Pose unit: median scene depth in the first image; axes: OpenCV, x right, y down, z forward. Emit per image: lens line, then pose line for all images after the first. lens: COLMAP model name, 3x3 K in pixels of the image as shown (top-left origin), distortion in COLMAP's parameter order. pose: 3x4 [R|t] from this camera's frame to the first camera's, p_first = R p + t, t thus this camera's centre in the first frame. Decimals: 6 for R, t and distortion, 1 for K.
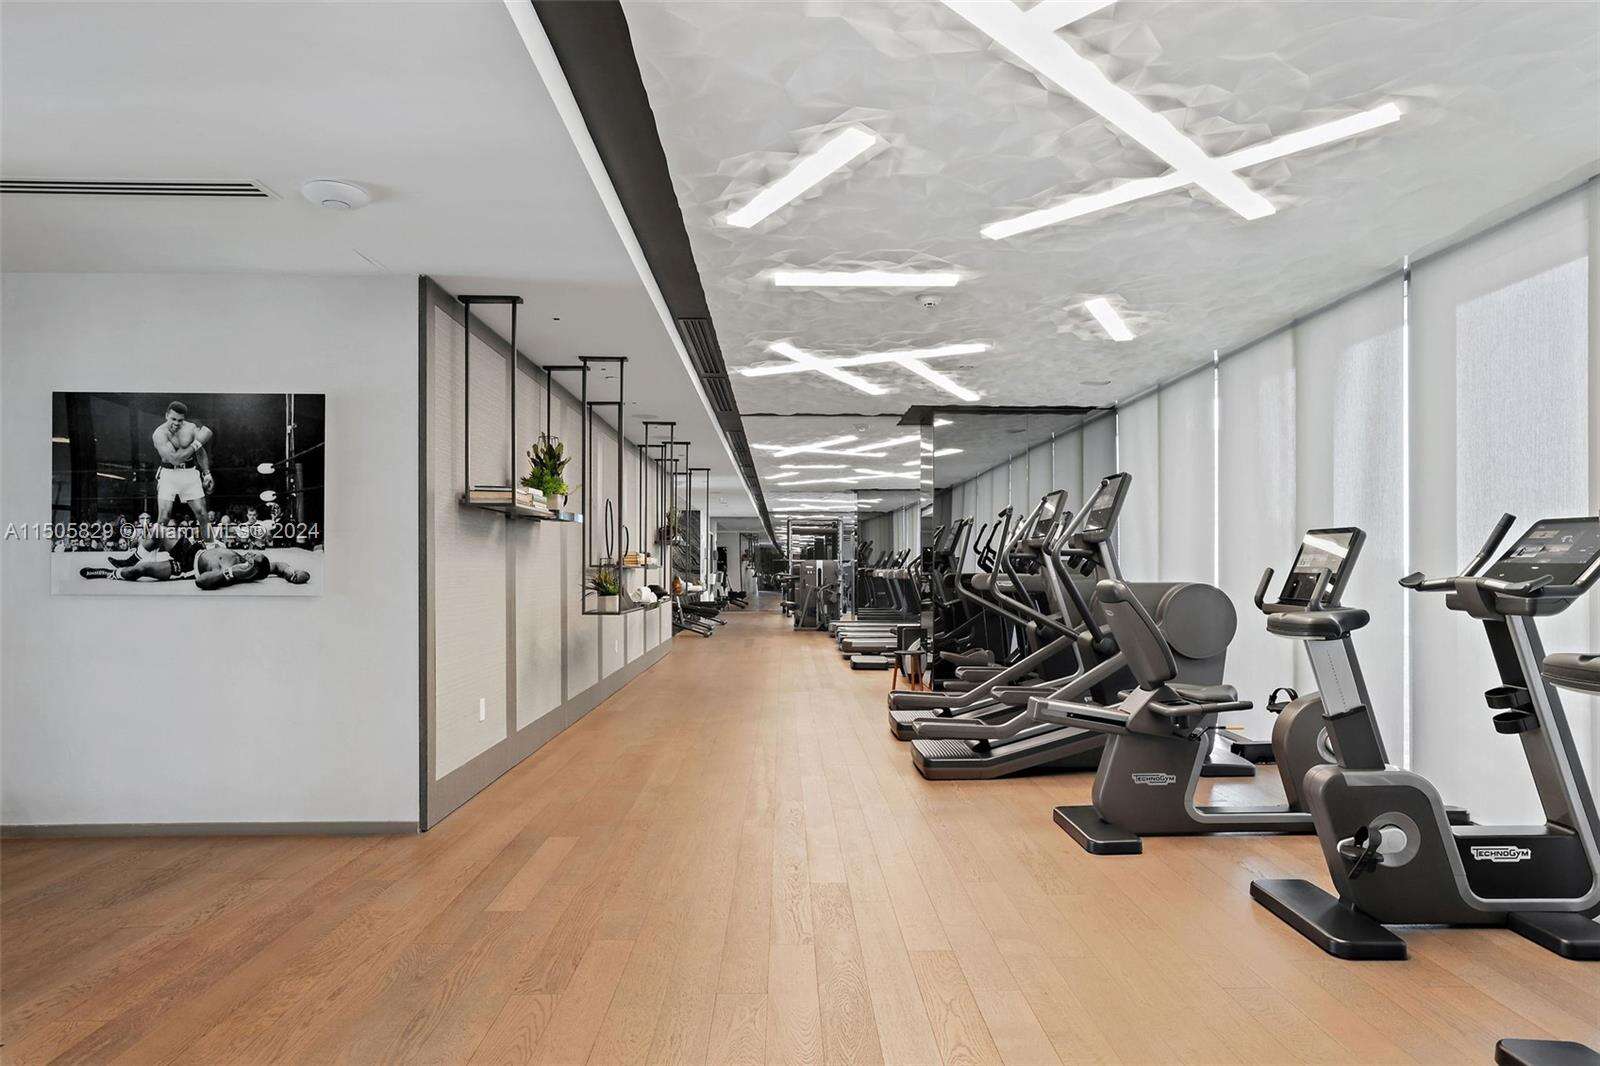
lens RADIAL K [[875.6, 0, 800.0], [0, 875.6, 533.0], [0, 0, 1]] dist [0.261117, 0.000010]
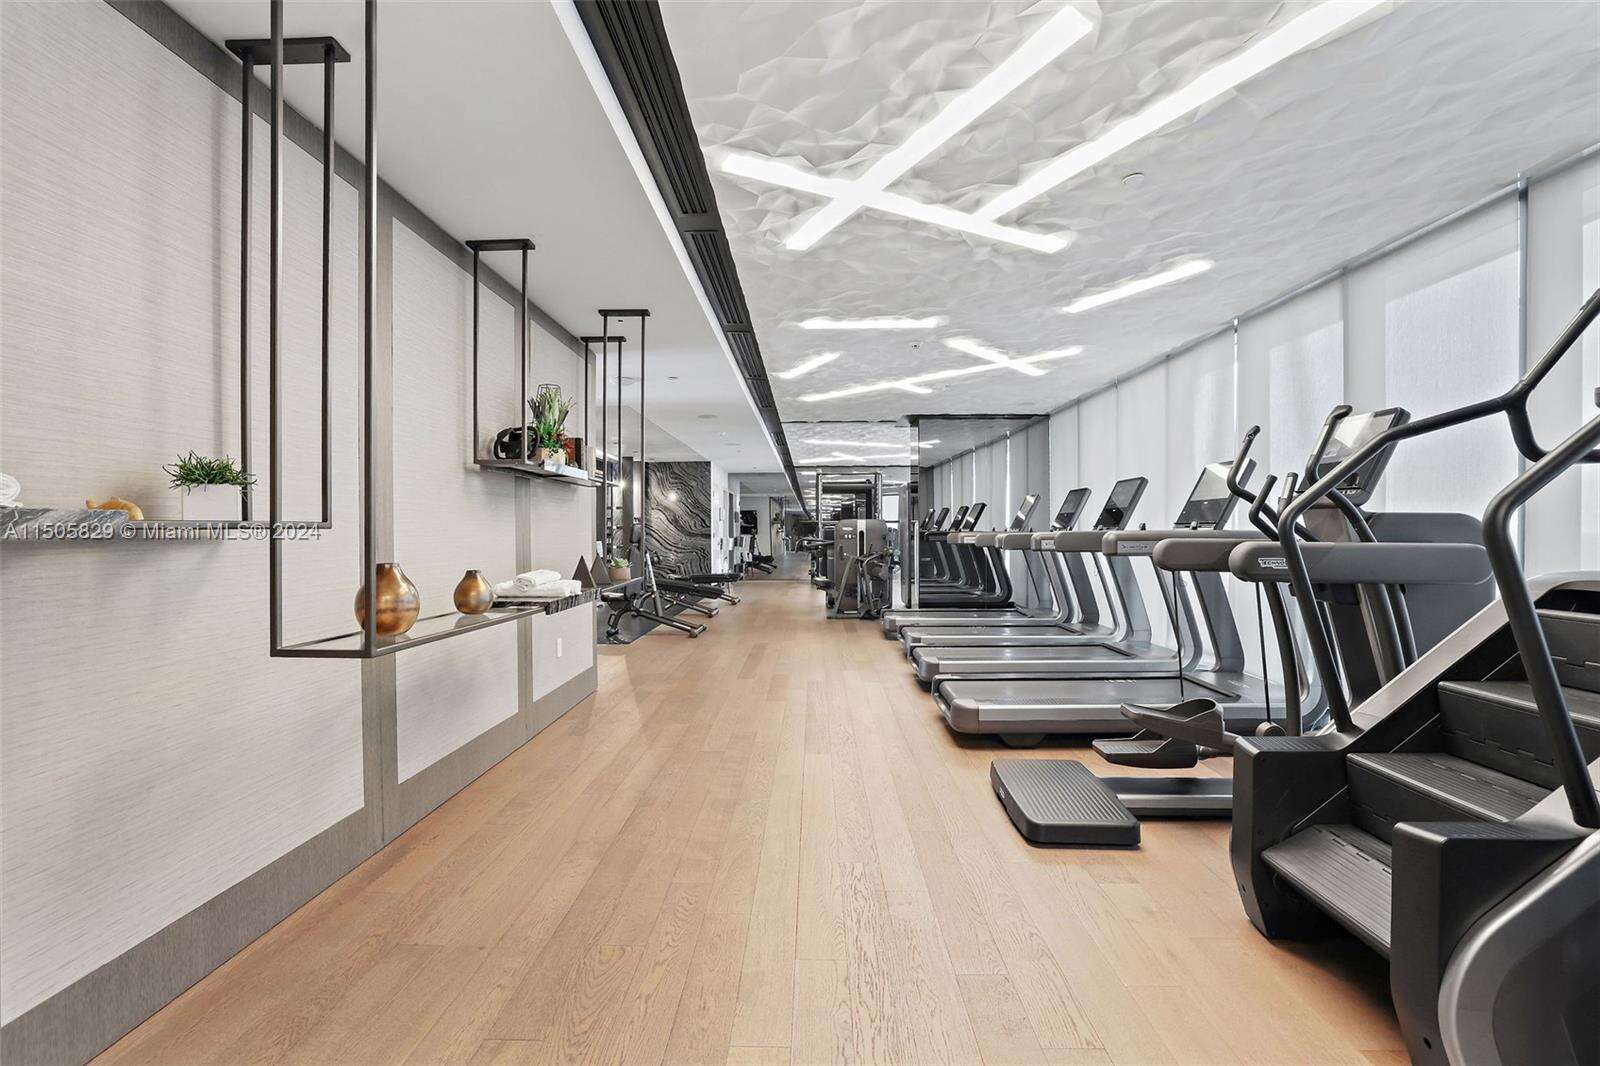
lens RADIAL K [[686.2, 0, 800.0], [0, 686.2, 533.0], [0, 0, 1]] dist [0.000008, -0.000009]
pose [[0.999297, -0.003402, -0.037329, -0.005041], [0.004911, 0.999171, 0.040402, 0.013031], [0.037161, -0.040557, 0.998486, 0.294378]]
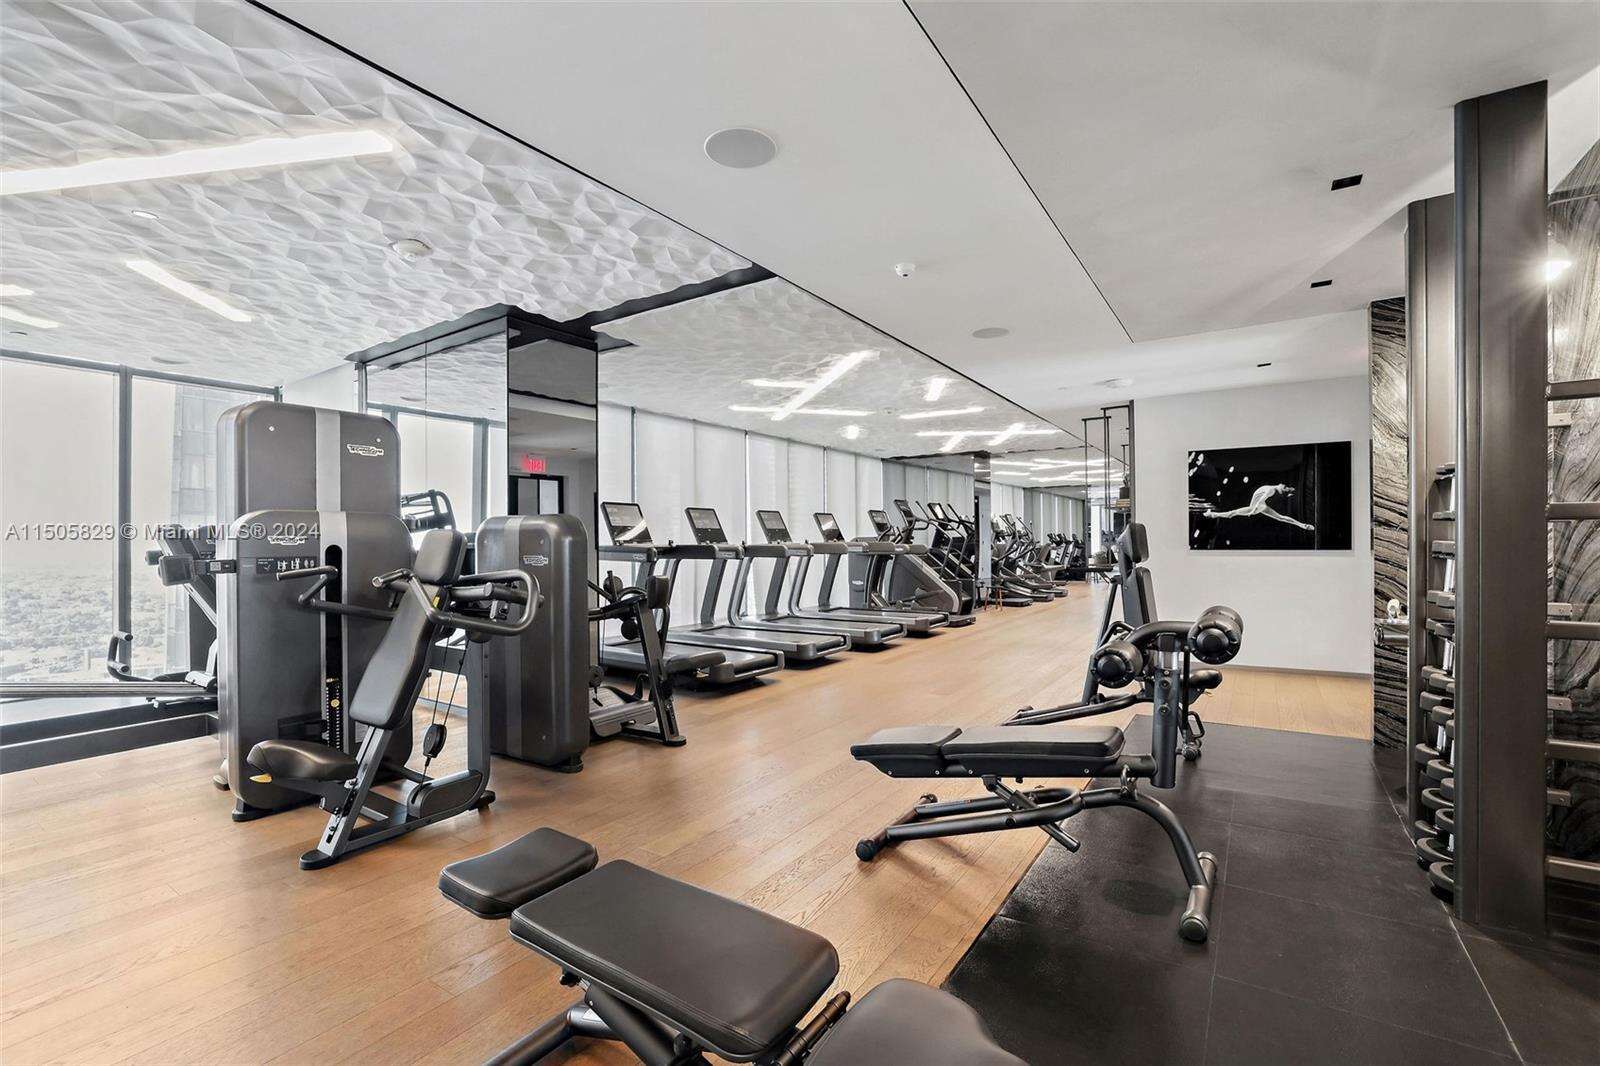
lens RADIAL K [[686.2, 0, 800.0], [0, 686.2, 533.0], [0, 0, 1]] dist [0.000008, -0.000009]
pose [[-0.821086, 0.003344, 0.570795, -0.105492], [-0.018766, 0.999284, -0.032849, 0.027784], [-0.570497, -0.037683, -0.820435, 0.728650]]
